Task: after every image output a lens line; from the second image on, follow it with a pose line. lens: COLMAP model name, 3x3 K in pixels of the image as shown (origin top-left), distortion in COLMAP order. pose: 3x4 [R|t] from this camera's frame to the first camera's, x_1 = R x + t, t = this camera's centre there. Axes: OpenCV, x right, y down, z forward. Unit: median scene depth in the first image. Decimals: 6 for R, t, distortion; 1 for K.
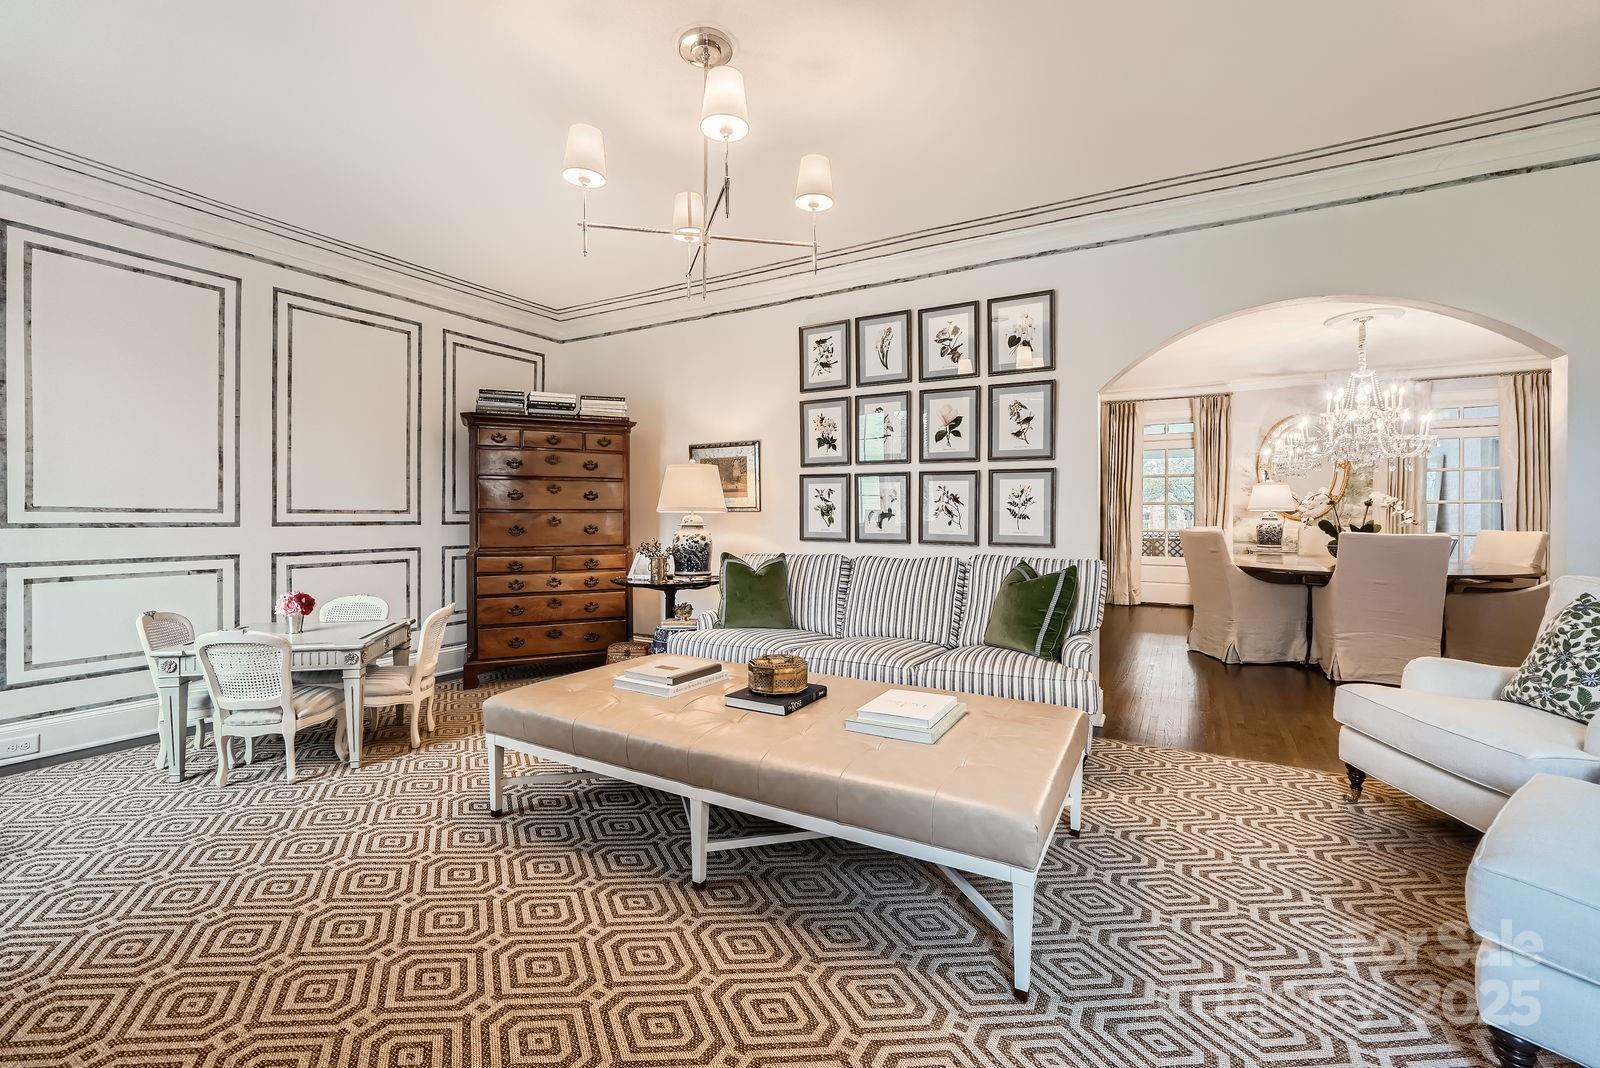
lens RADIAL K [[688.6, 0, 801.0], [0, 688.6, 523.3], [0, 0, 1]] dist [-0.012846, 0.000218]
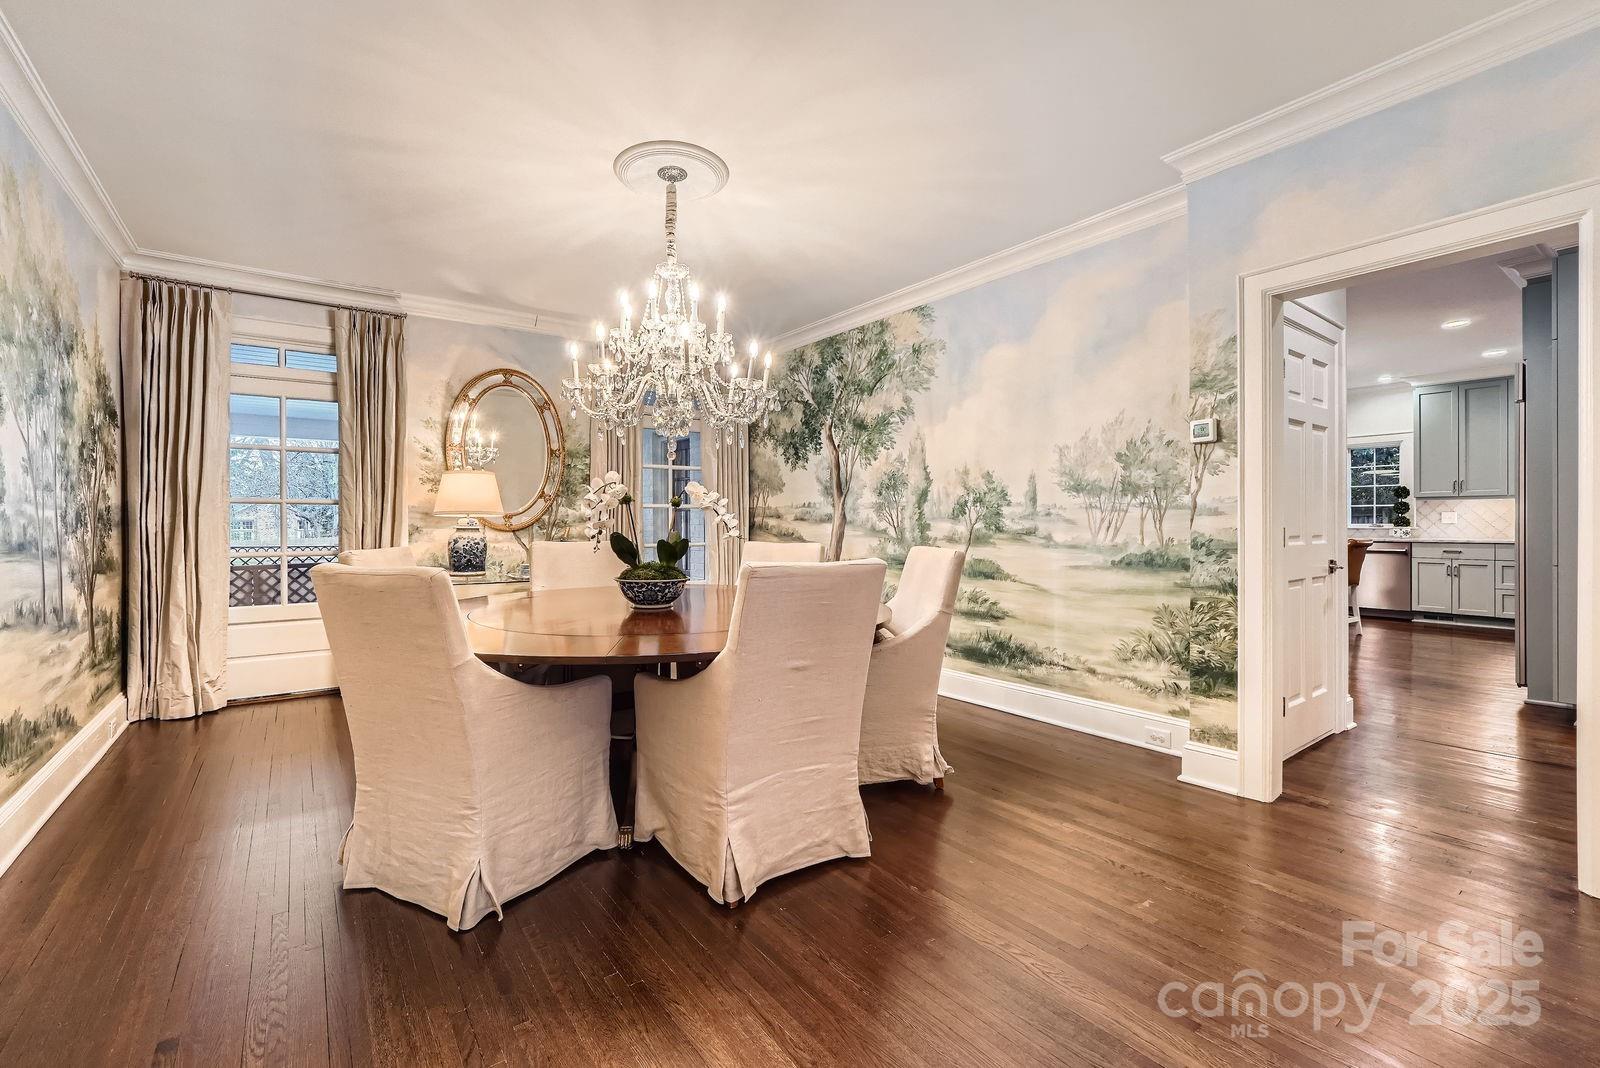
lens RADIAL K [[688.6, 0, 801.0], [0, 688.6, 523.3], [0, 0, 1]] dist [-0.012846, 0.000218]
pose [[0.425568, -0.004565, 0.904915, 0.246162], [0.013681, 0.999905, -0.001390, -0.006696], [-0.904823, 0.012972, 0.425590, 0.452801]]
